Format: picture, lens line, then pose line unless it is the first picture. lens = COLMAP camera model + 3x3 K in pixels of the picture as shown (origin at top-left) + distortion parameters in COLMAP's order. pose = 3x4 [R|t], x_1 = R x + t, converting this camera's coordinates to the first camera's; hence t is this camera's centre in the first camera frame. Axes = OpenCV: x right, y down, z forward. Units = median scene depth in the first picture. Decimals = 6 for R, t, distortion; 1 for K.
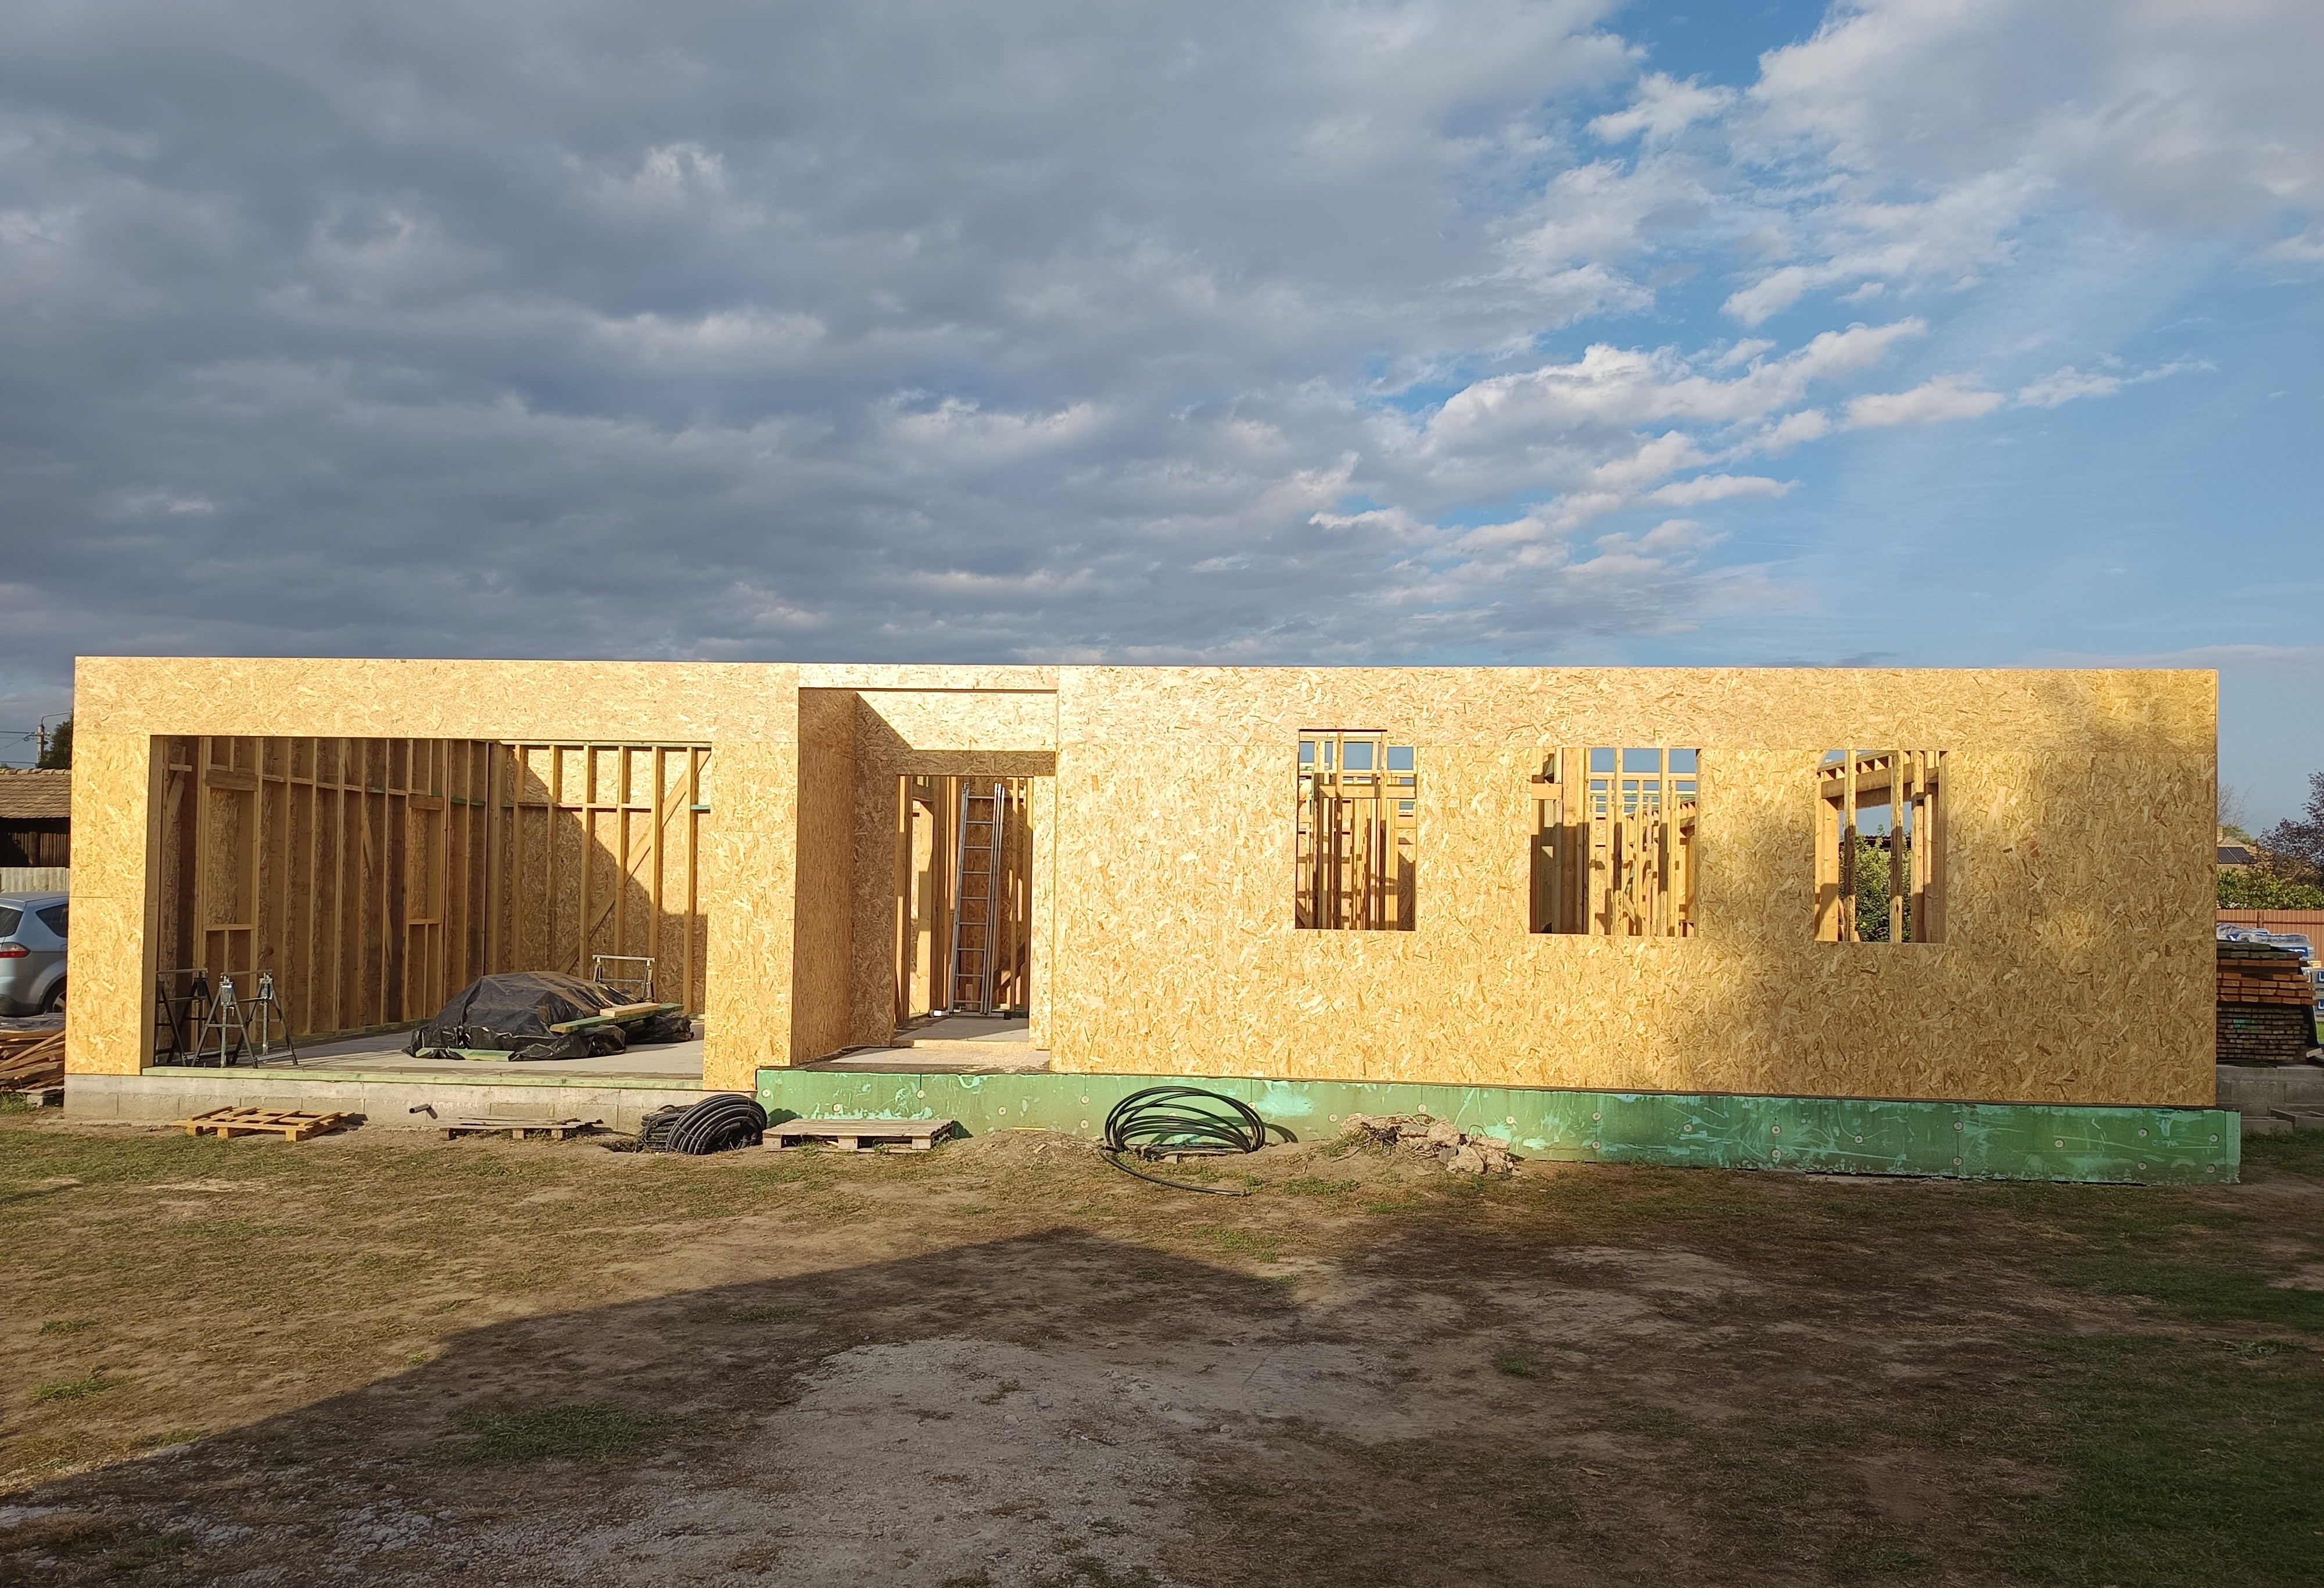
lens RADIAL K [[1596.4, 0, 1102.2], [0, 1596.4, 844.6], [0, 0, 1]] dist [0.019535, -0.010826]
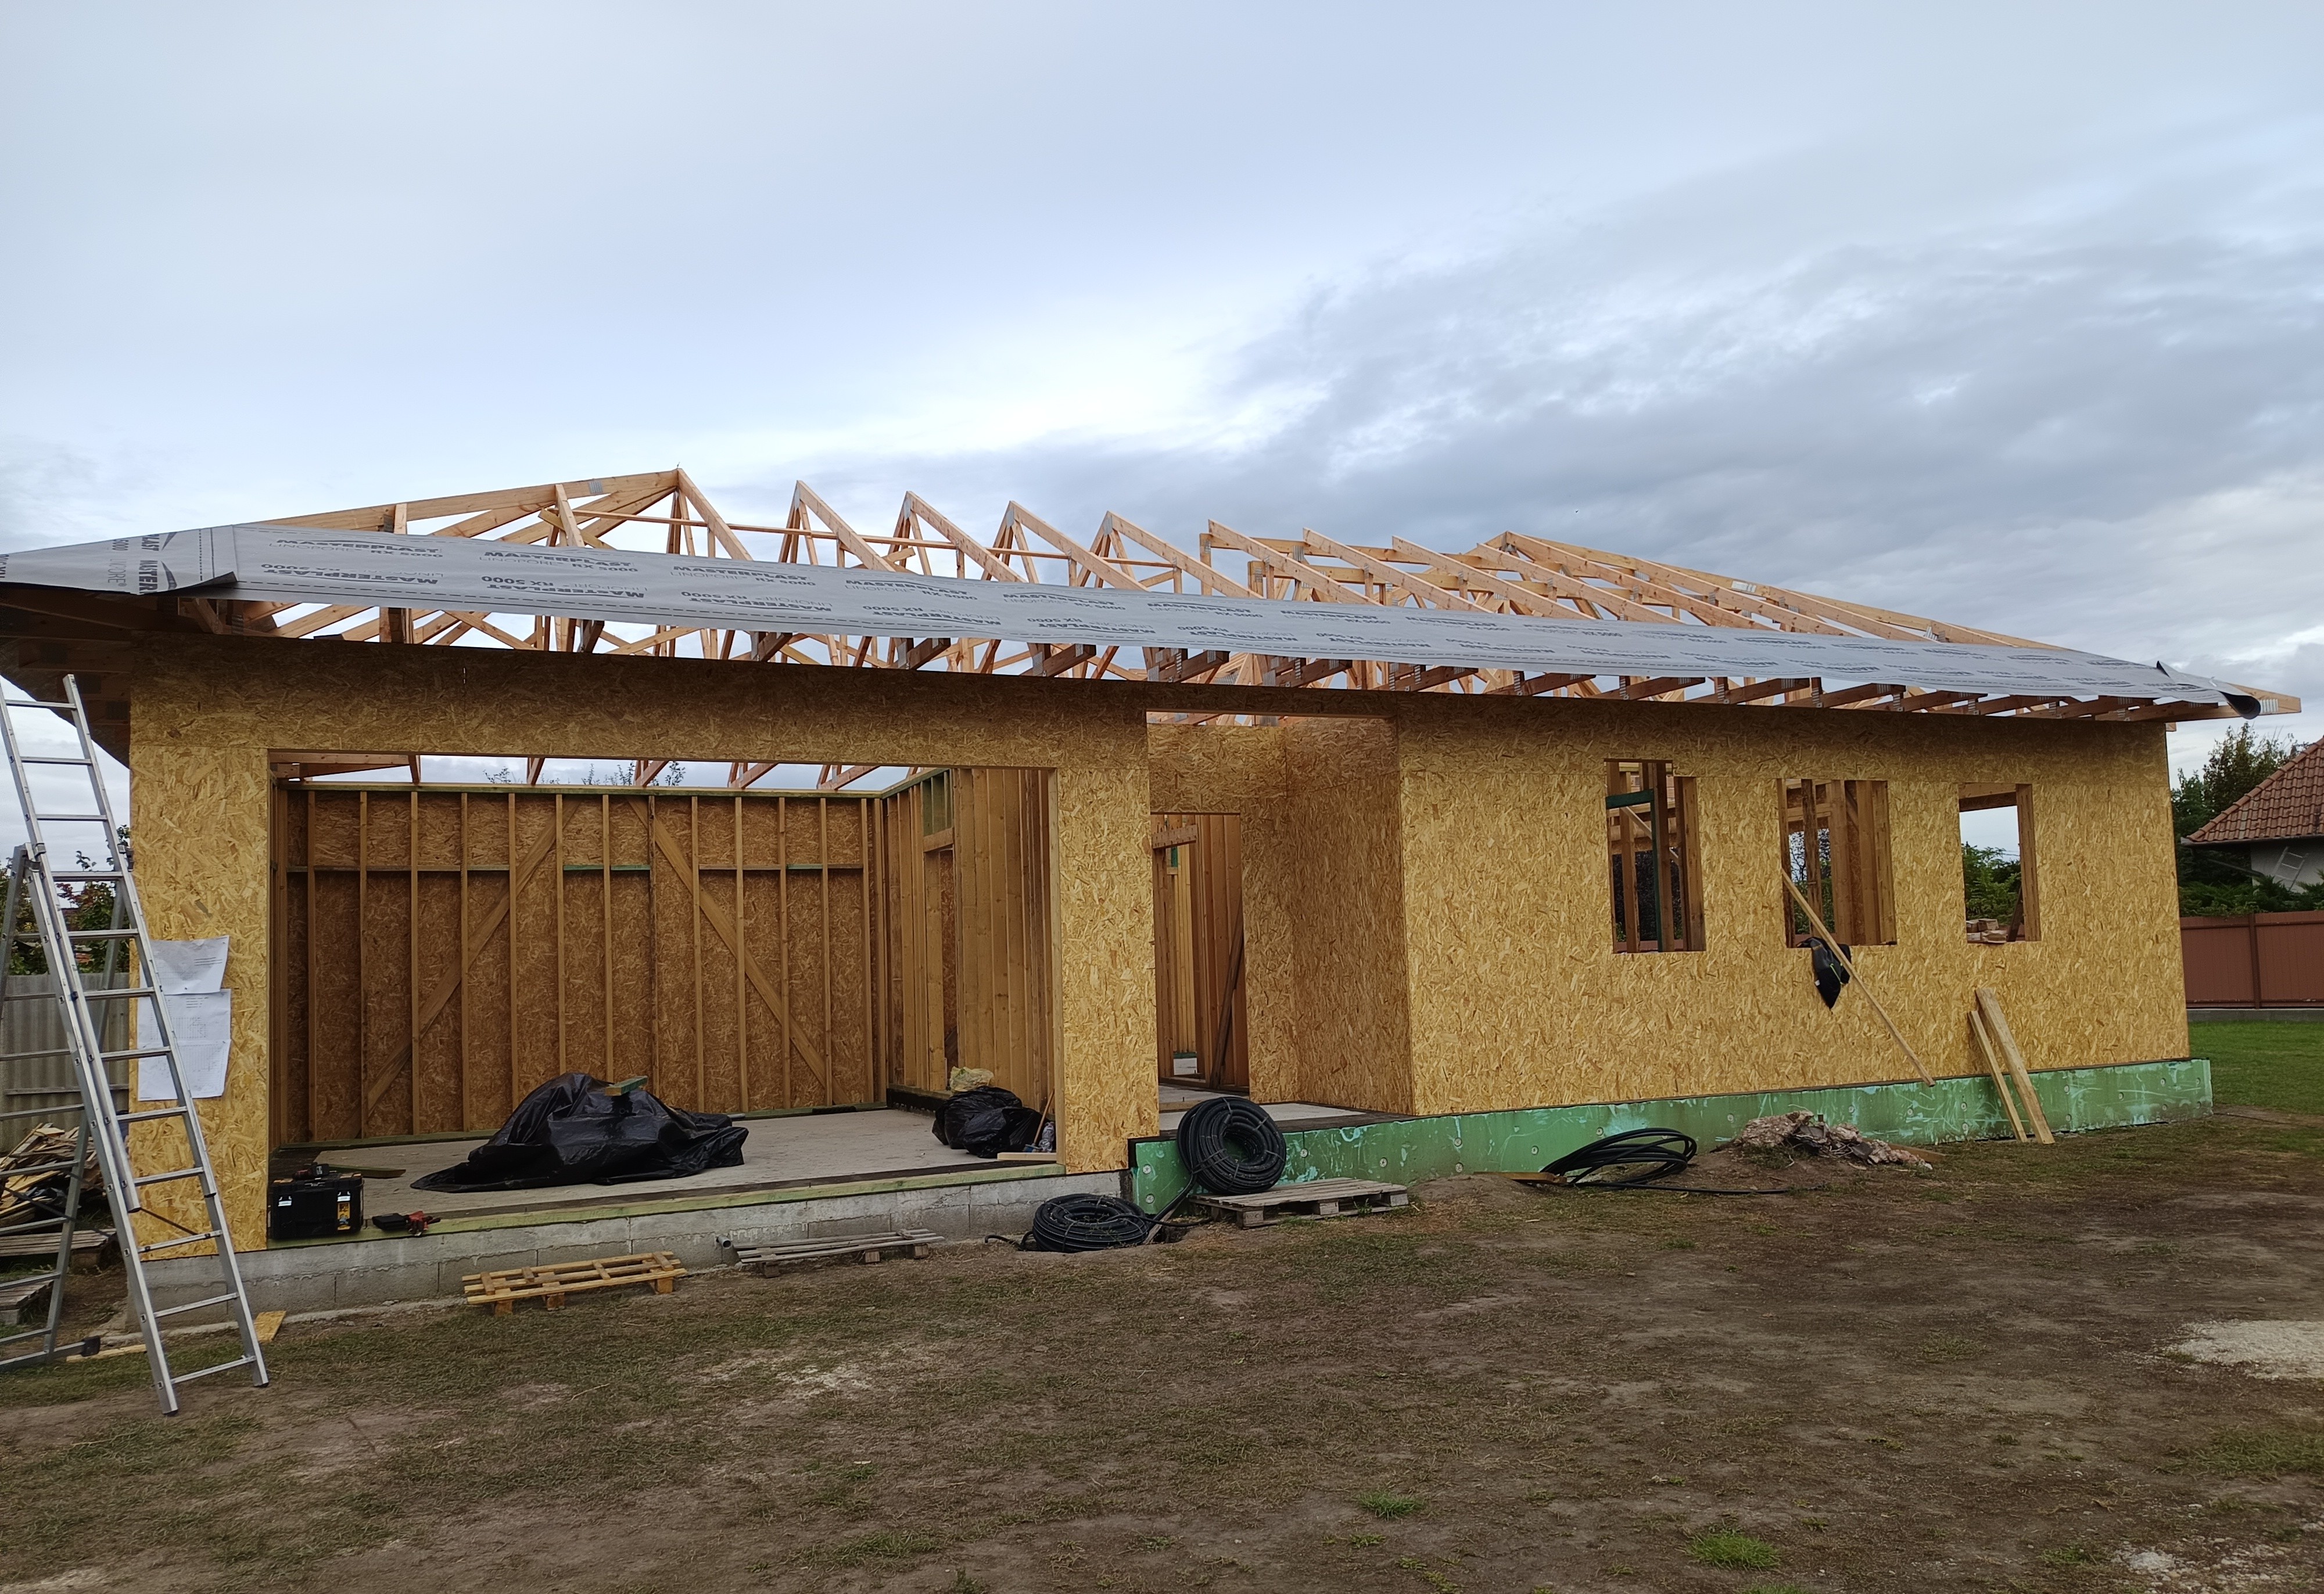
lens RADIAL K [[1596.5, 0, 1166.2], [0, 1596.5, 863.7], [0, 0, 1]] dist [0.019535, -0.010826]
pose [[0.881343, -0.016380, 0.472192, -0.618994], [0.035624, 0.998858, -0.031843, 0.017753], [-0.471131, 0.044886, 0.880920, 0.230881]]
